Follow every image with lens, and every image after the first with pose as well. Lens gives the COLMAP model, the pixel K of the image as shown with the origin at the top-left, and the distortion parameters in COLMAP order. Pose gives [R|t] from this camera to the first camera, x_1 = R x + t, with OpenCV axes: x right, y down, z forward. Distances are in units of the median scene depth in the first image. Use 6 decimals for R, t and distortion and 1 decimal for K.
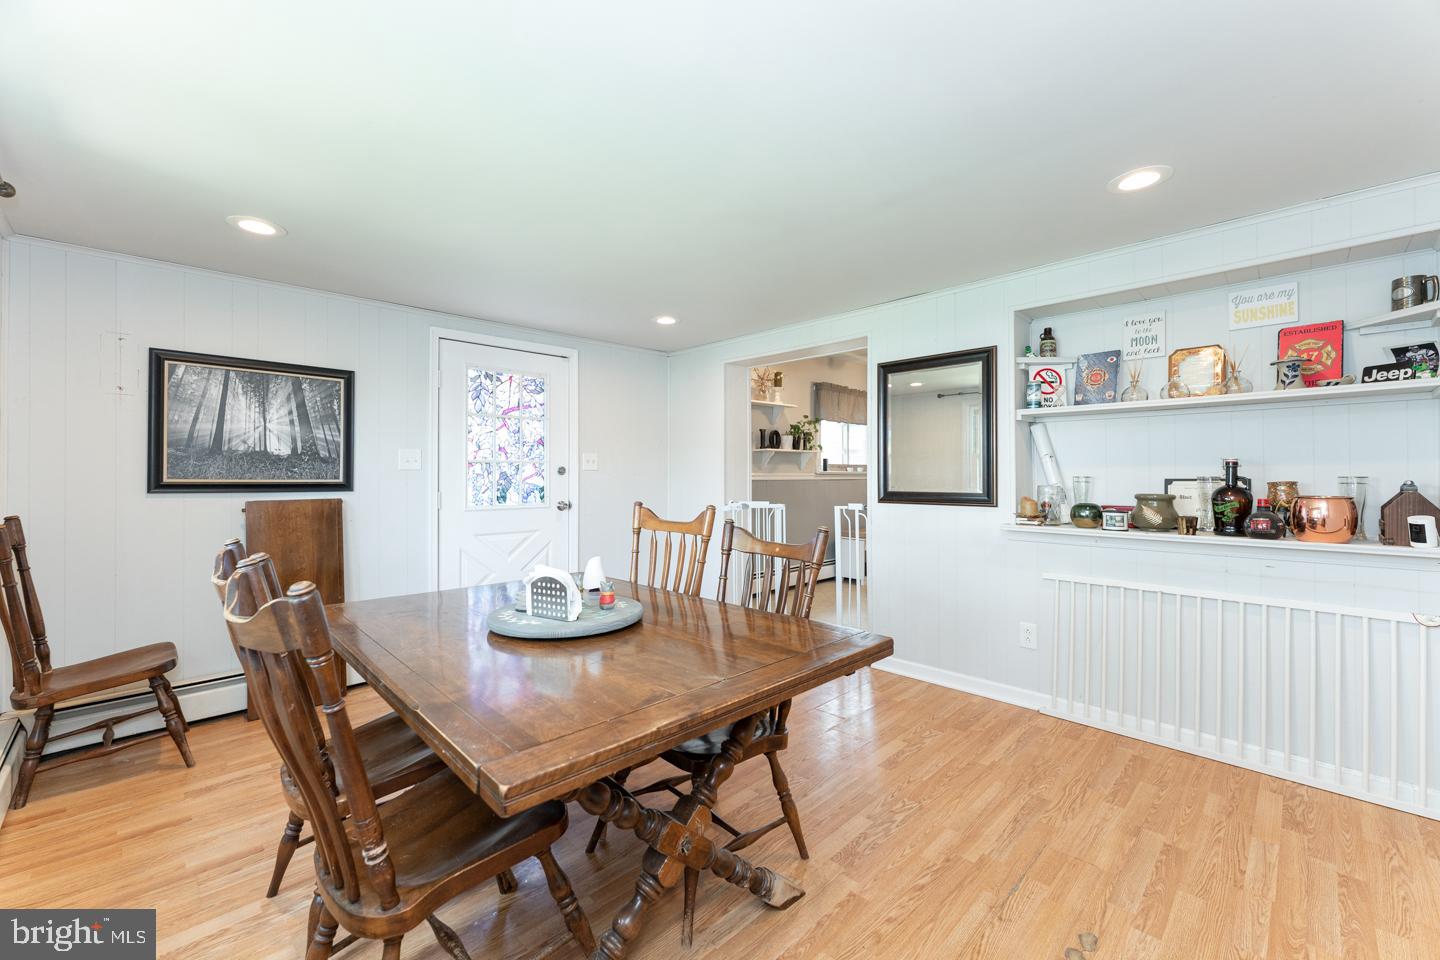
lens RADIAL K [[579.0, 0, 724.6], [0, 579.0, 478.8], [0, 0, 1]] dist [0.001920, -0.000347]
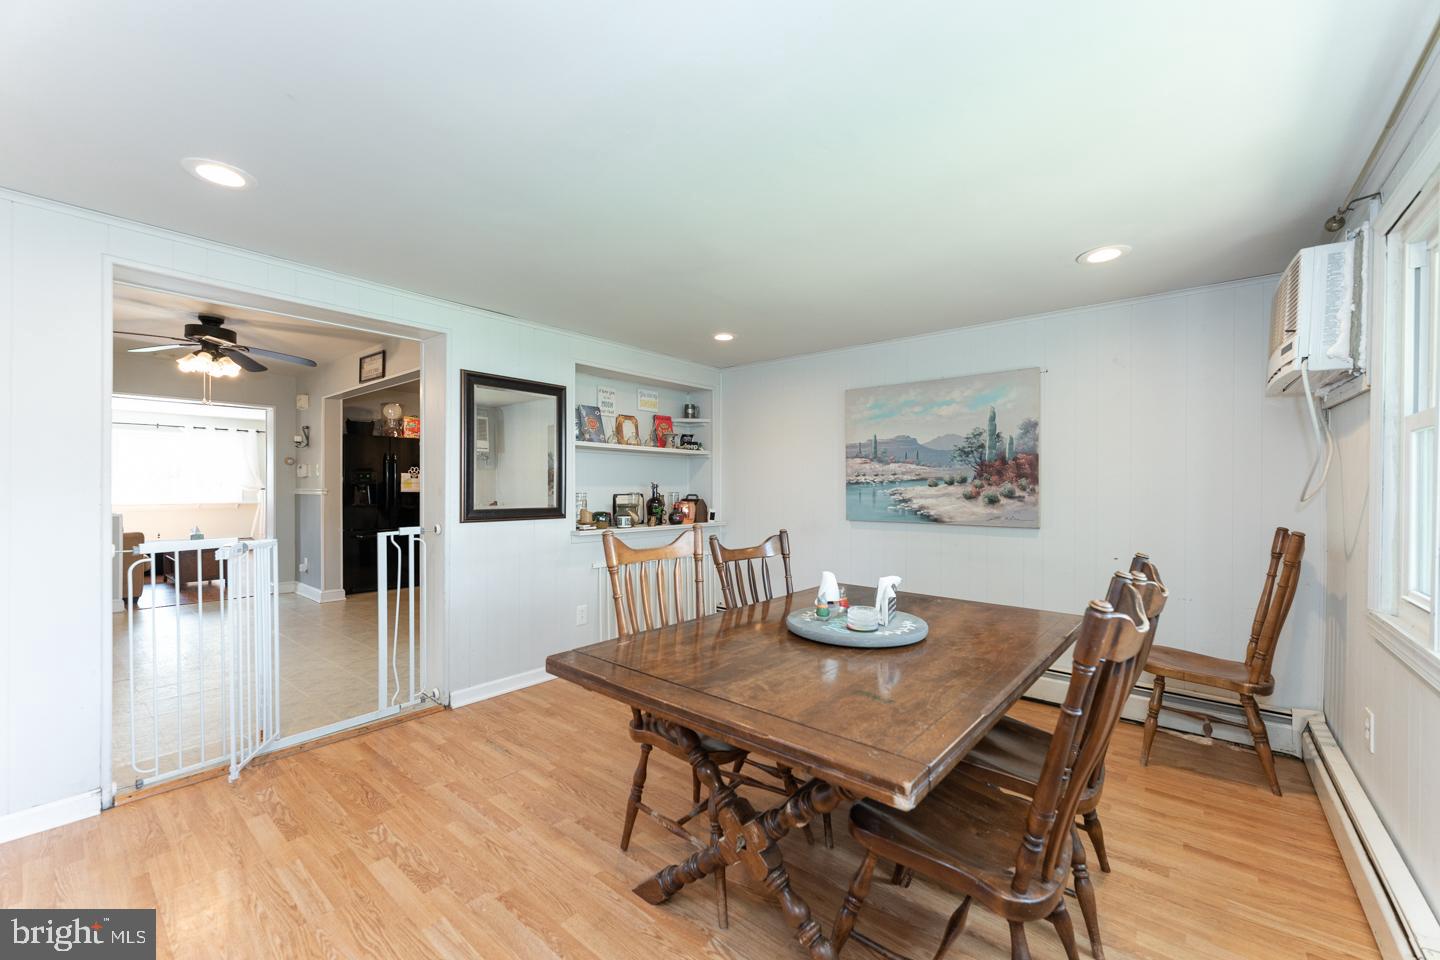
lens RADIAL K [[579.0, 0, 717.9], [0, 579.0, 489.6], [0, 0, 1]] dist [0.001920, -0.000347]
pose [[-0.103021, -0.007576, 0.994650, -0.811124], [-0.003936, 0.999966, 0.007209, -0.022836], [-0.994671, -0.003172, -0.103048, 0.835039]]
